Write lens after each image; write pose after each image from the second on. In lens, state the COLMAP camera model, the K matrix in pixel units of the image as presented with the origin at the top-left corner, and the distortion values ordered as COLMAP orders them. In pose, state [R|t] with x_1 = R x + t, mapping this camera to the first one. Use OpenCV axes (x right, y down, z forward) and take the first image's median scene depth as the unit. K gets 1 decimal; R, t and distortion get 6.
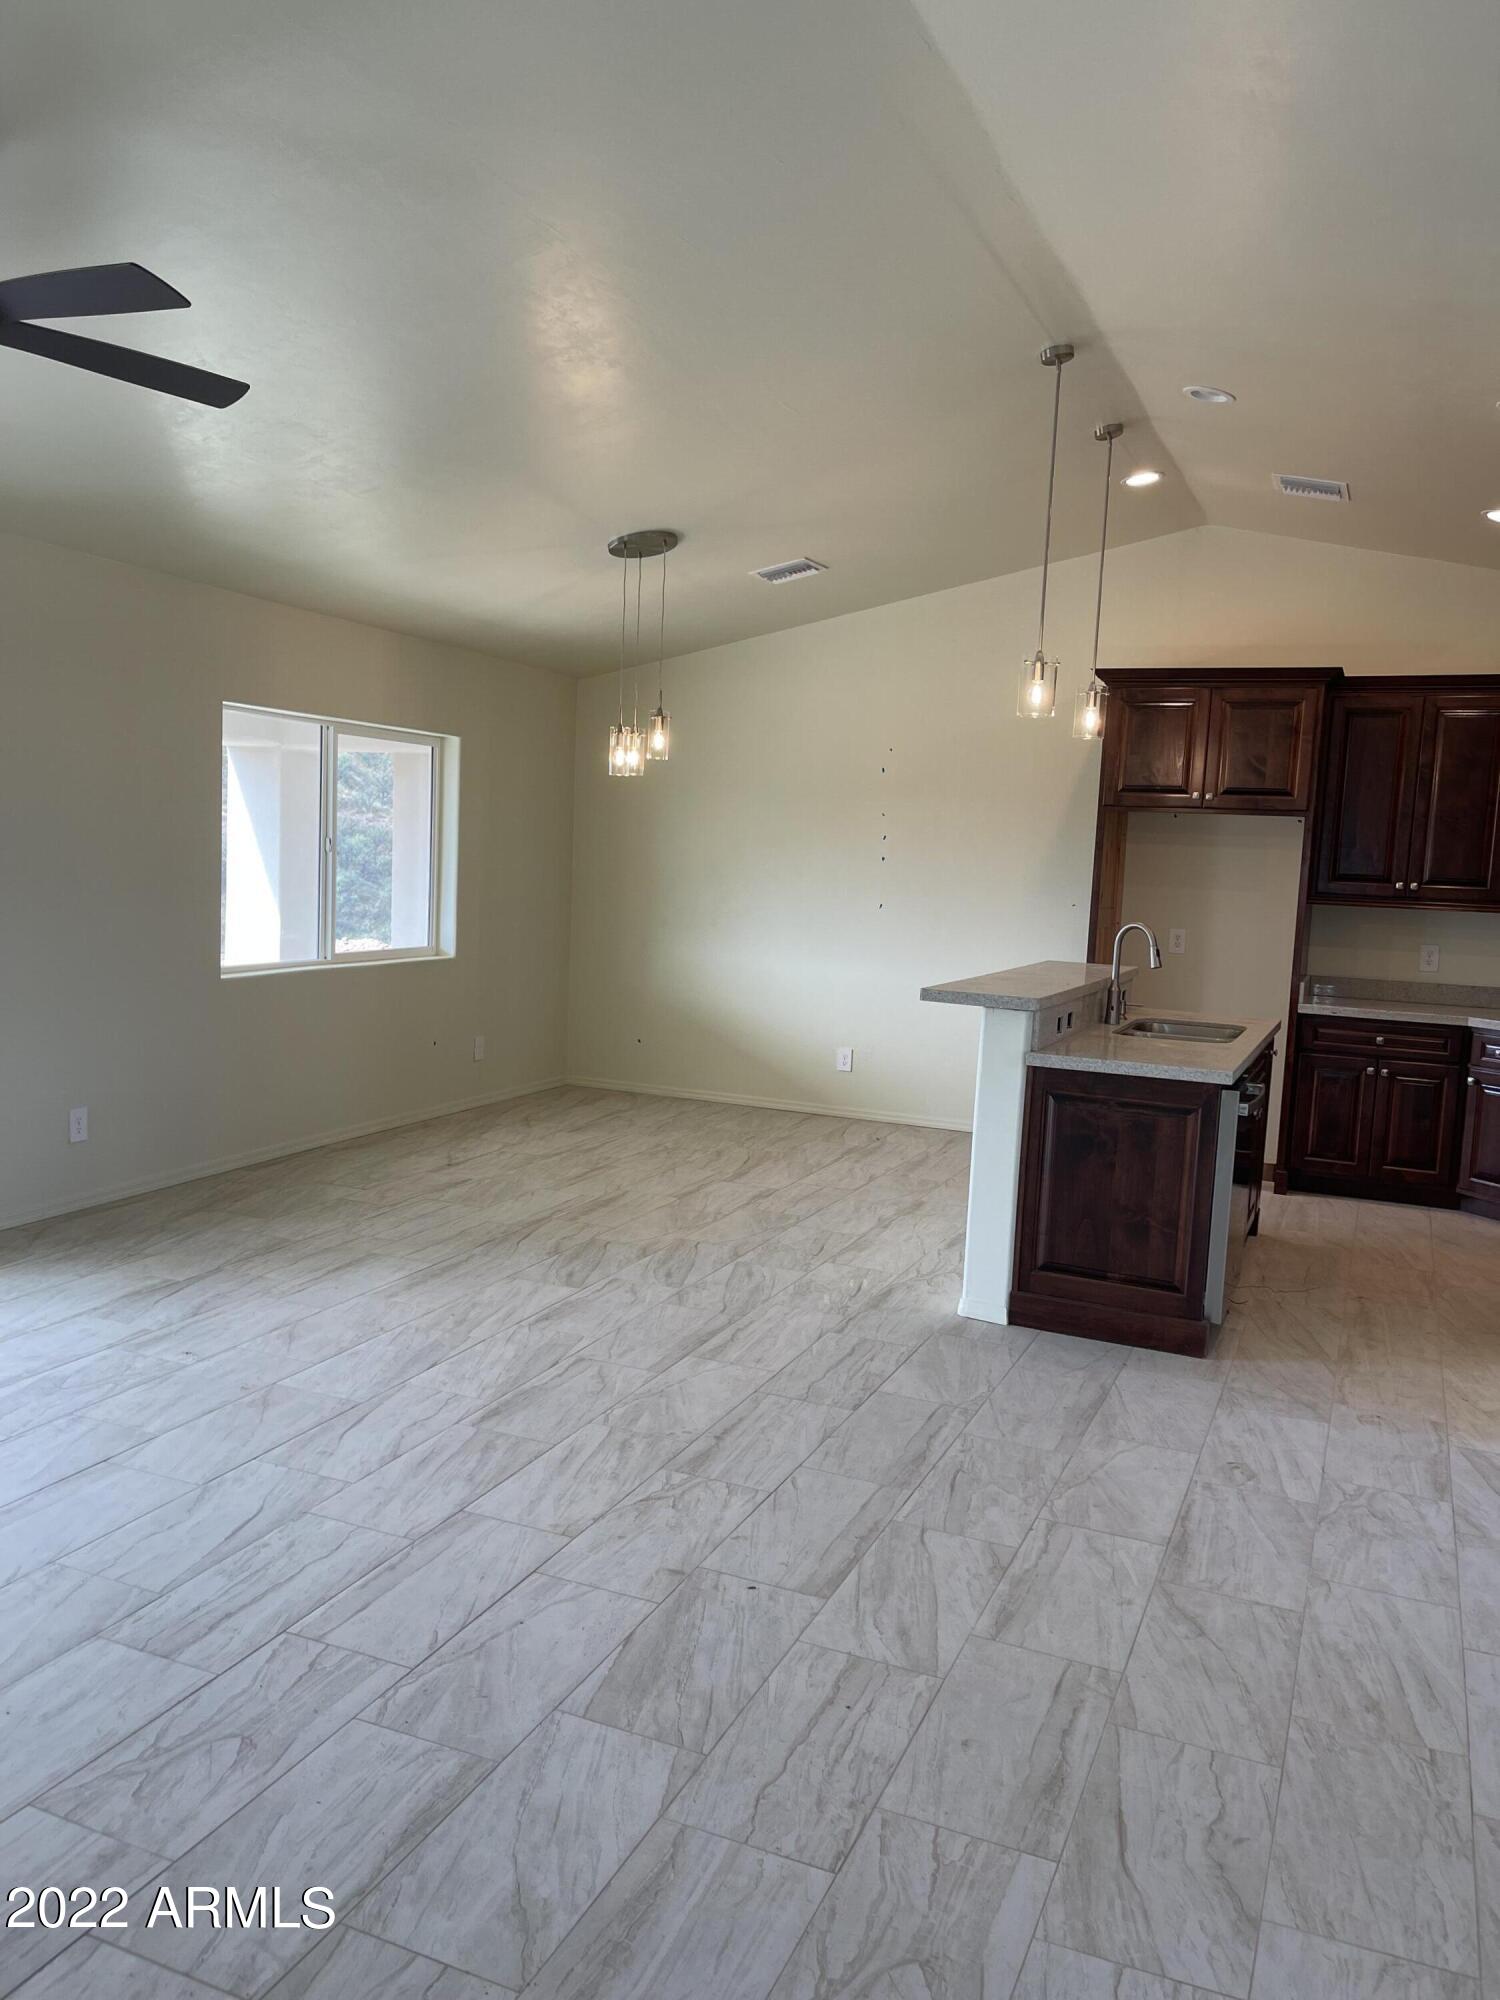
lens RADIAL K [[1518.1, 0, 745.0], [0, 1518.1, 1027.1], [0, 0, 1]] dist [0.059581, -0.050419]
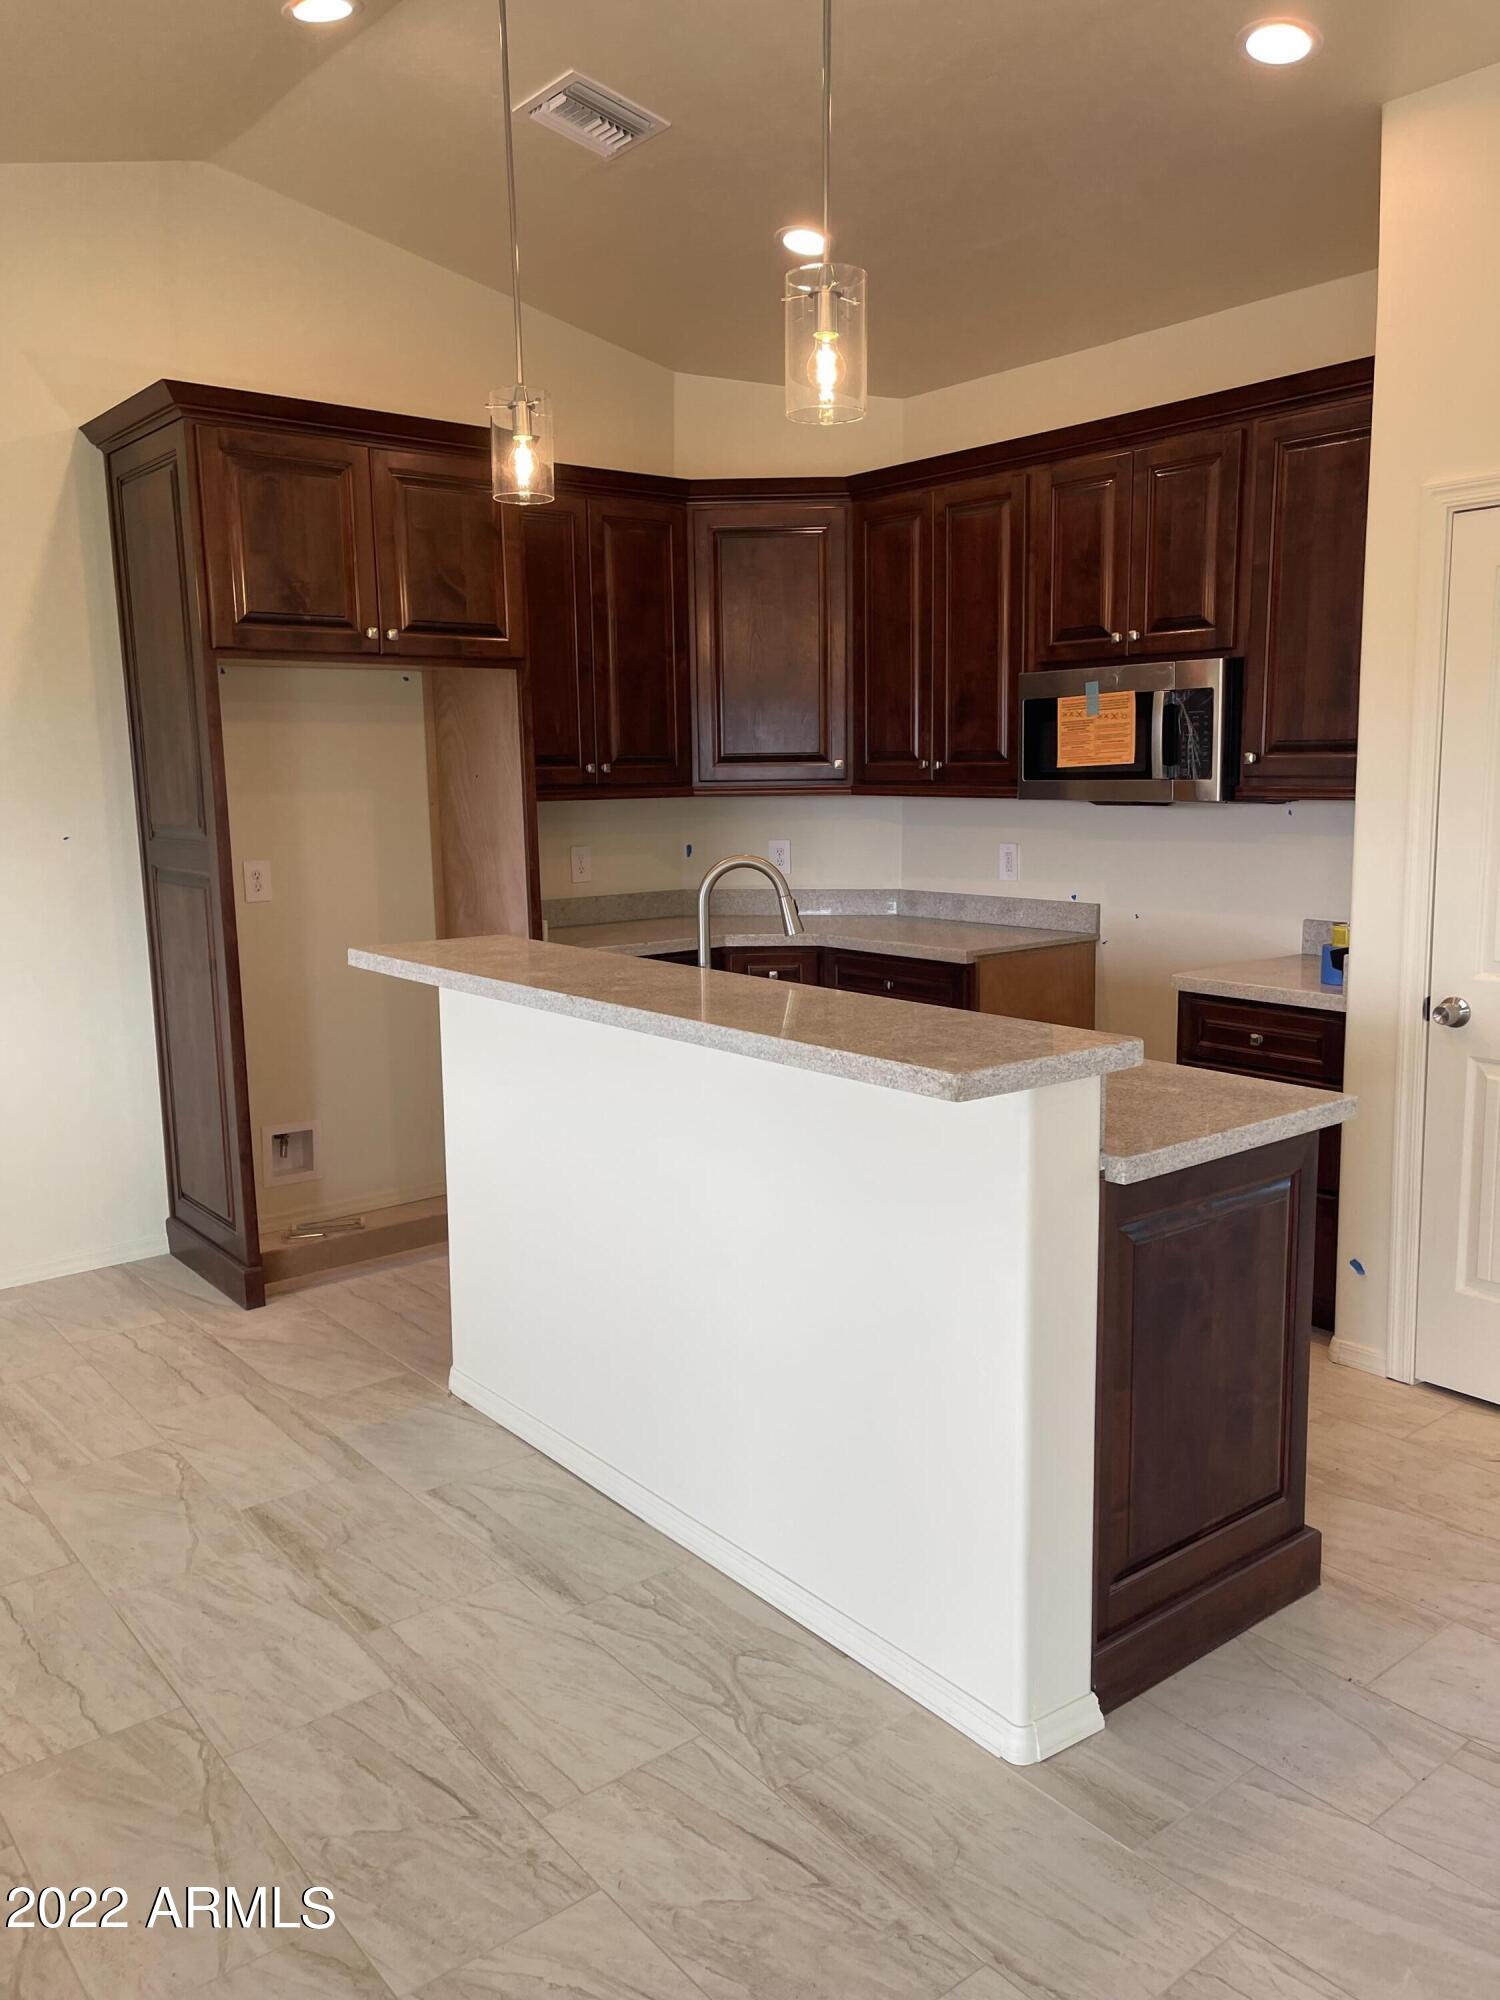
lens RADIAL K [[1520.0, 0, 776.3], [0, 1520.0, 994.0], [0, 0, 1]] dist [0.038226, -0.006925]
pose [[0.456101, -0.185452, 0.870390, -0.212349], [0.137453, 0.980990, 0.136989, -0.091598], [-0.879249, 0.057157, 0.472921, 0.732171]]
